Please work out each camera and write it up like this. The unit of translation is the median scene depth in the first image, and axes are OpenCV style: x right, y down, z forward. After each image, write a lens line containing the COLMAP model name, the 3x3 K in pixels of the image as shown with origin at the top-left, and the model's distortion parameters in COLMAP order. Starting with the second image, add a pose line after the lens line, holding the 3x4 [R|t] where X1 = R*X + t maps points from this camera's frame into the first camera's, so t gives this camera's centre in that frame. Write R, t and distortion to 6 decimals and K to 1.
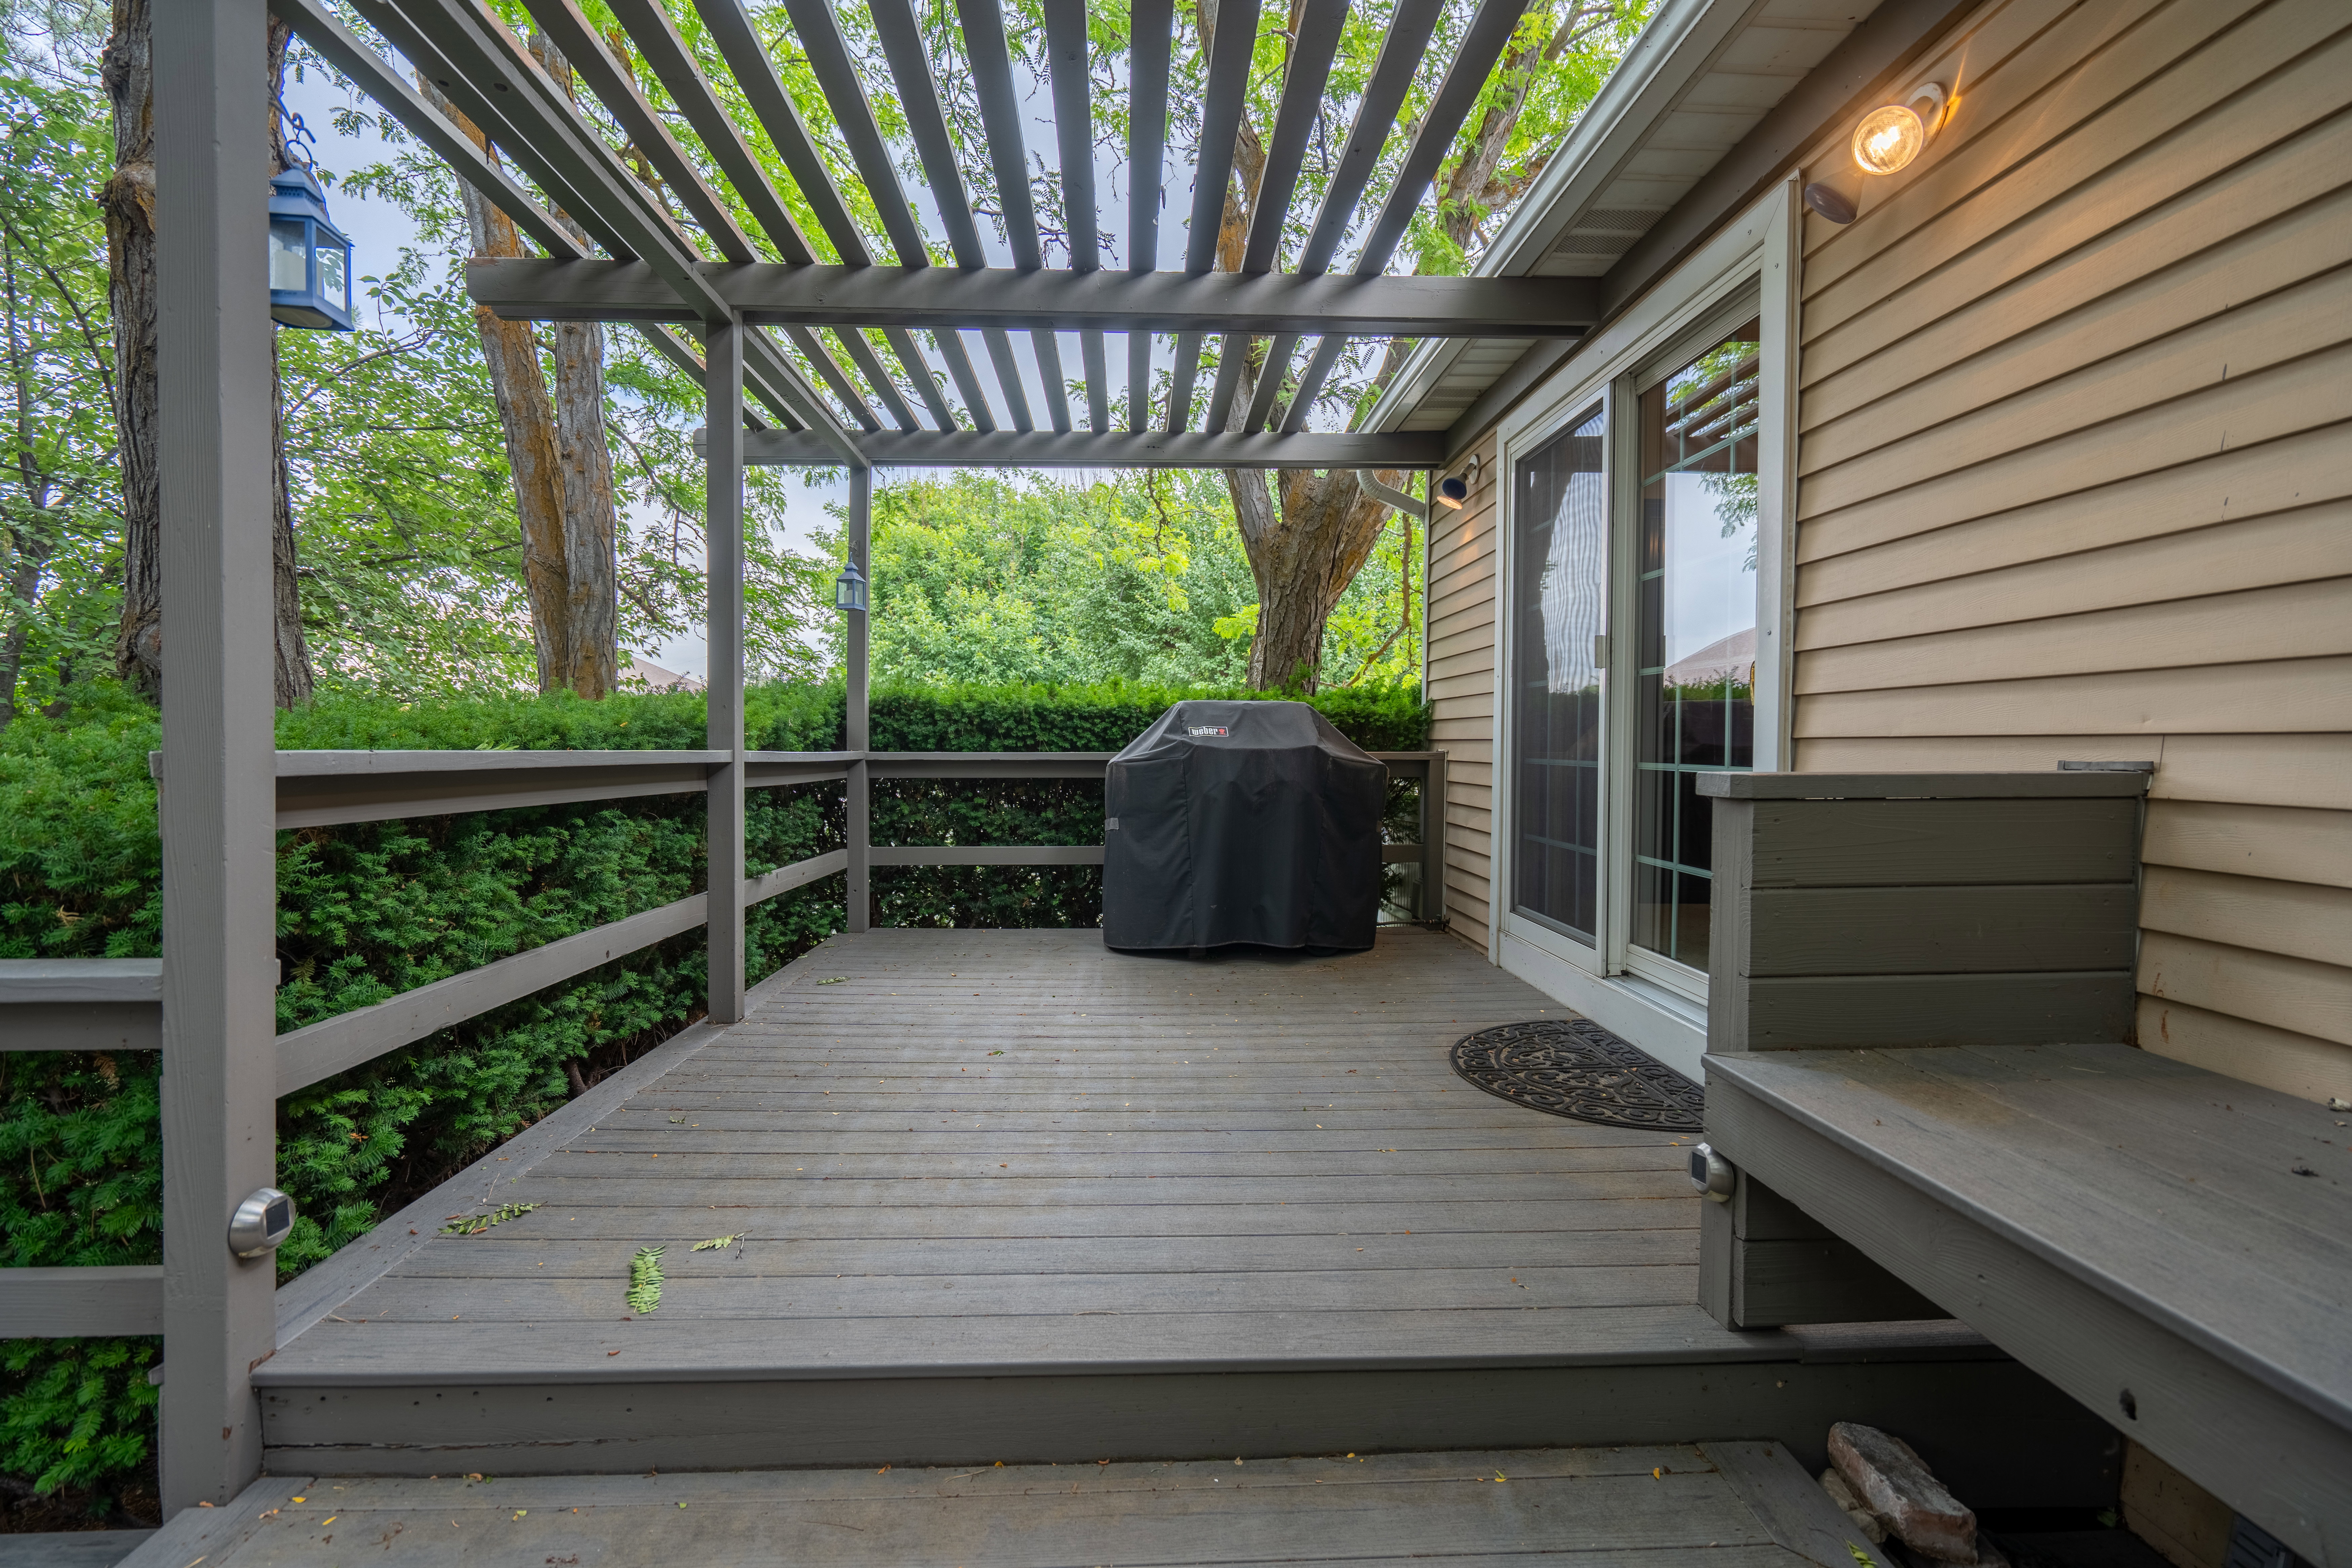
lens RADIAL K [[1081.3, 0, 1176.0], [0, 1081.3, 784.0], [0, 0, 1]] dist [0.001843, 0.001146]
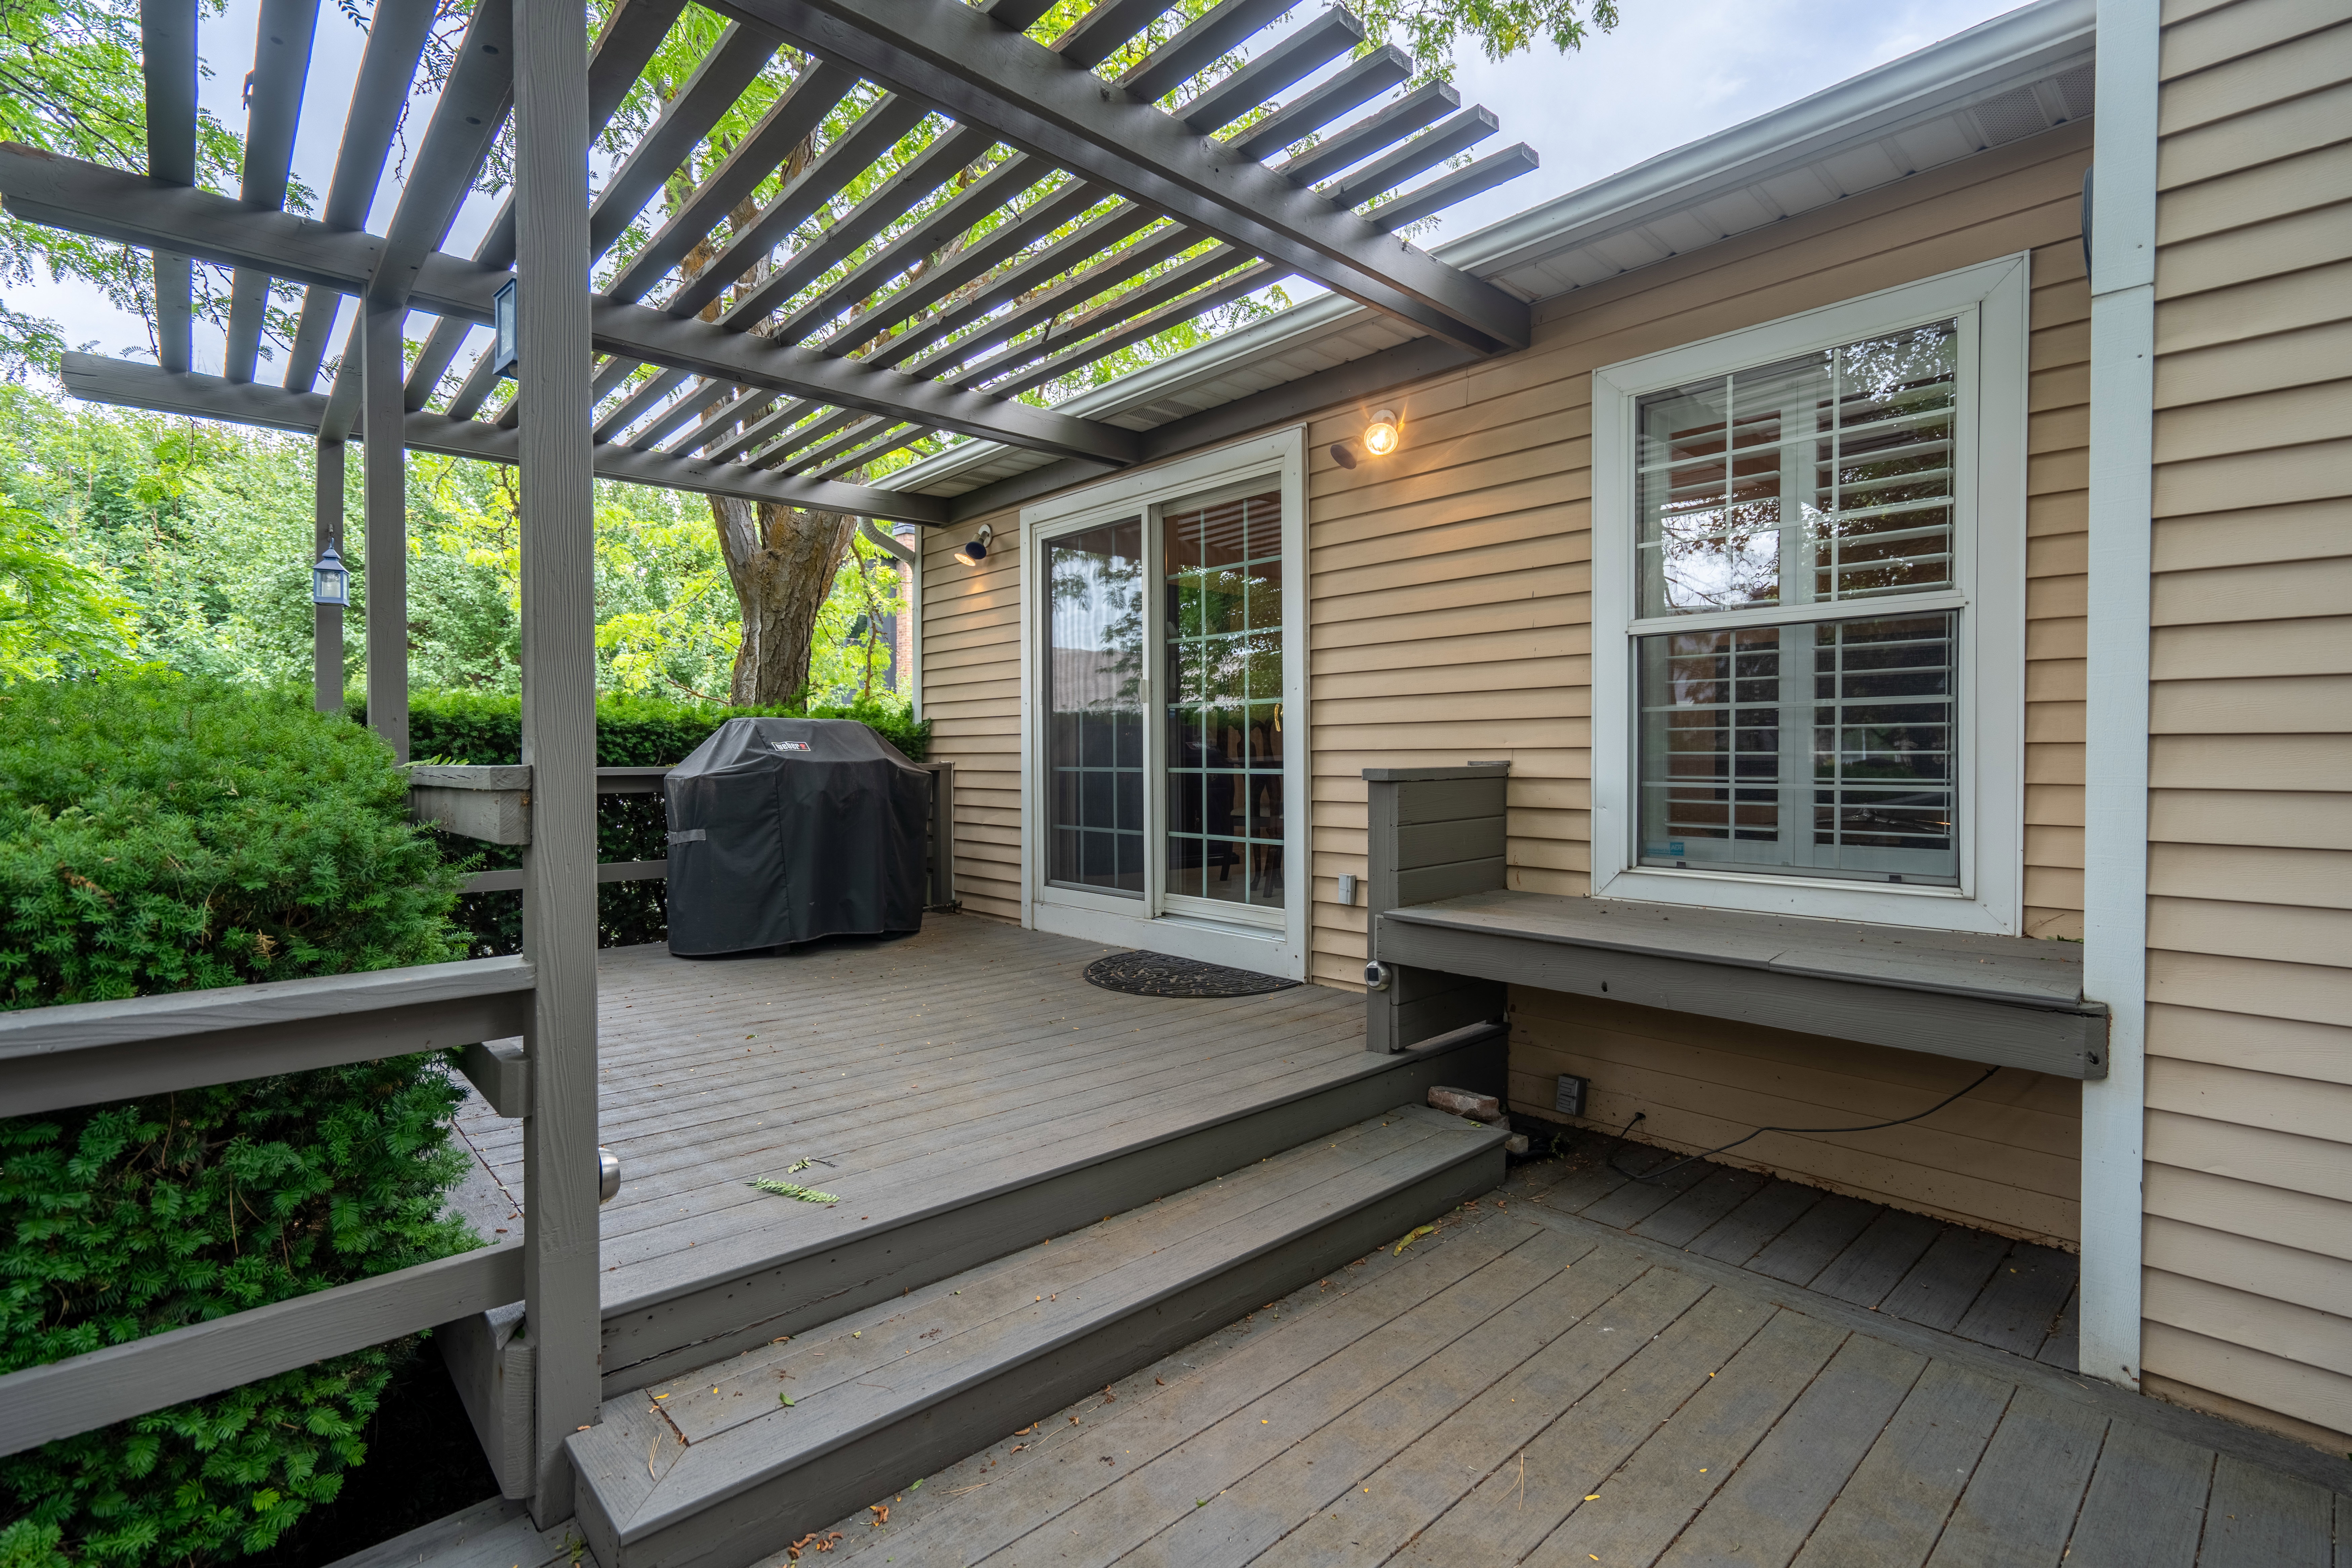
lens RADIAL K [[1081.3, 0, 1176.0], [0, 1081.3, 784.0], [0, 0, 1]] dist [0.001843, 0.001146]
pose [[0.767751, -0.022530, 0.640352, -0.384675], [0.030967, 0.999518, -0.001961, 0.003897], [-0.639999, 0.021335, 0.768079, -0.097340]]
